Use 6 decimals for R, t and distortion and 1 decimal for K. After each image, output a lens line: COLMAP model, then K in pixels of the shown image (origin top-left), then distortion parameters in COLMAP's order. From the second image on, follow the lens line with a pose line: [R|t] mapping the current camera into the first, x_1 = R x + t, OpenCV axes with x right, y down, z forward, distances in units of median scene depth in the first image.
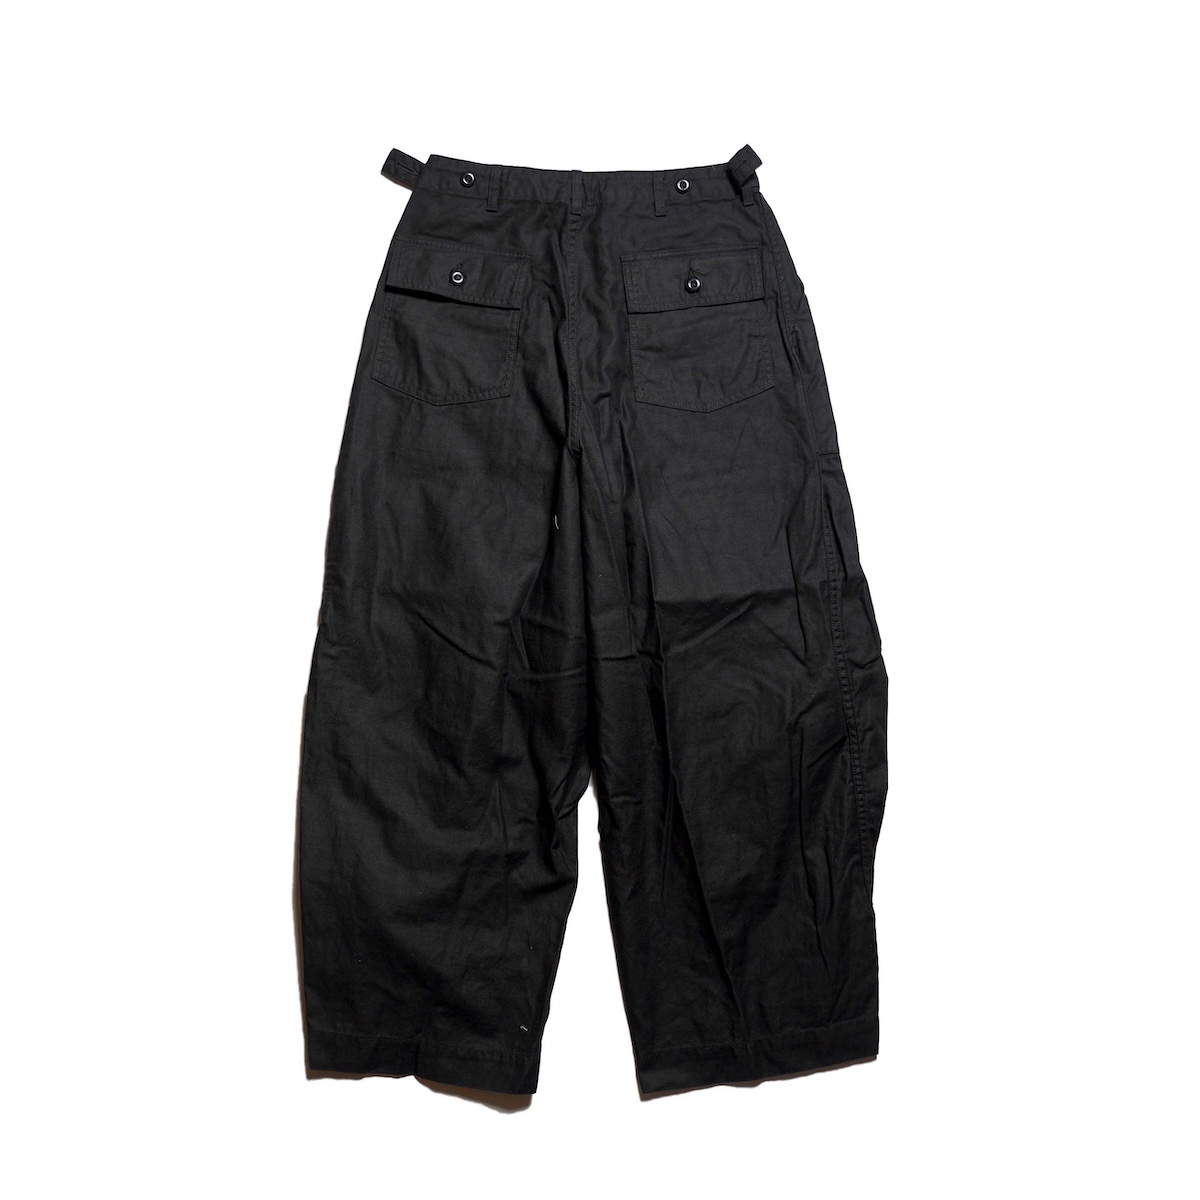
lens RADIAL K [[1595.7, 0, 600.0], [0, 1595.7, 600.0], [0, 0, 1]] dist [-0.012030, 0.076439]
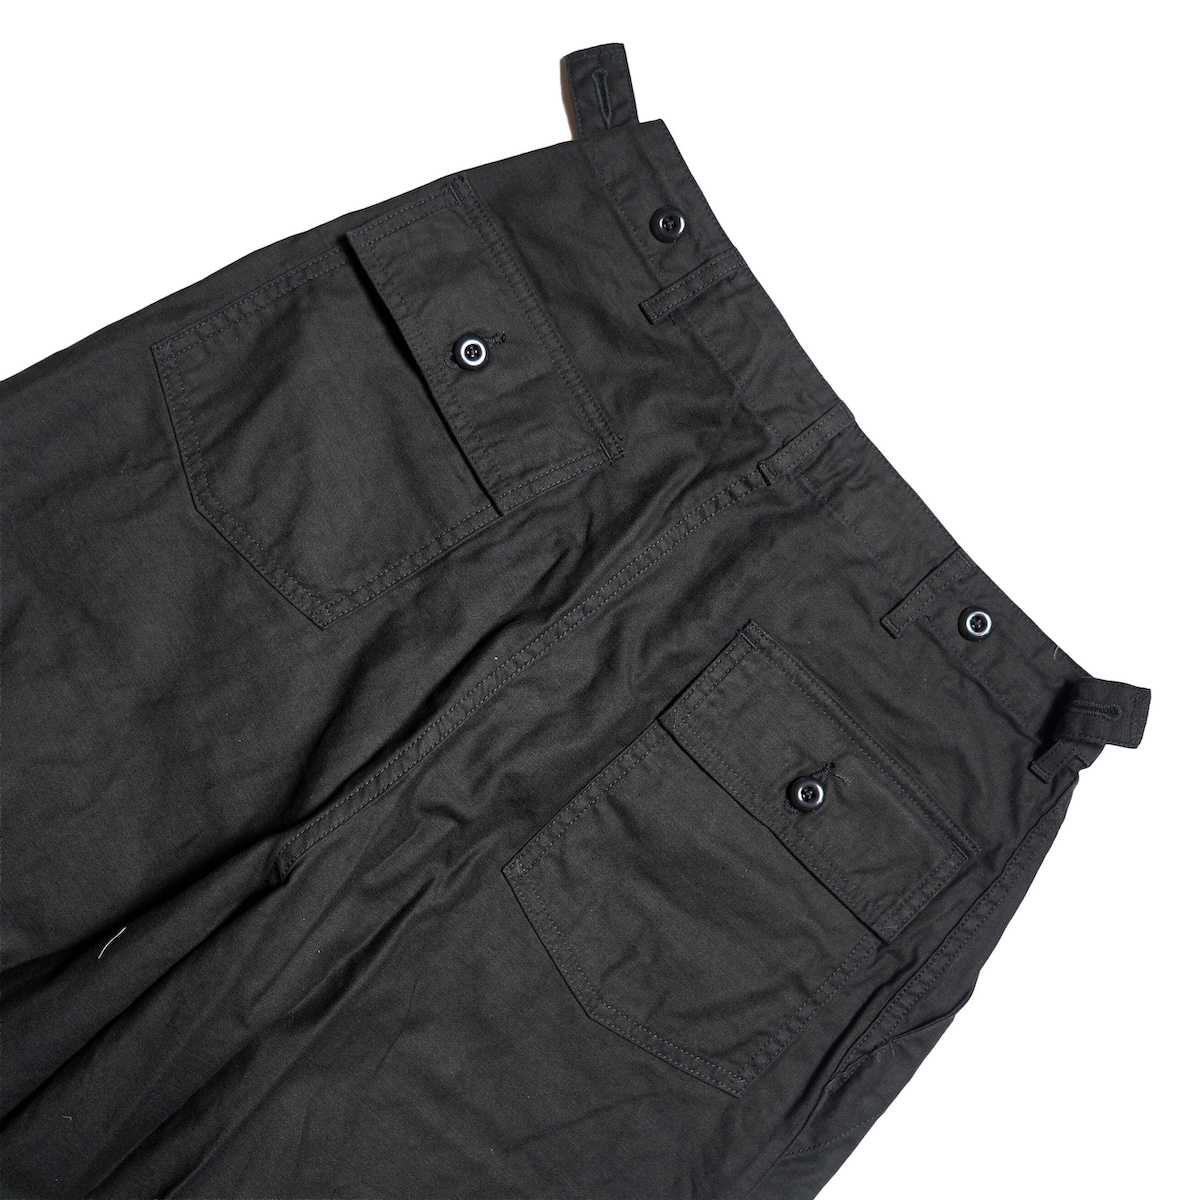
lens RADIAL K [[1595.7, 0, 600.0], [0, 1595.7, 600.0], [0, 0, 1]] dist [-0.012030, 0.076439]
pose [[0.627152, 0.778880, -0.005156, -0.014467], [-0.778123, 0.626810, 0.040427, -0.205535], [0.034720, -0.021342, 0.999169, 0.577818]]
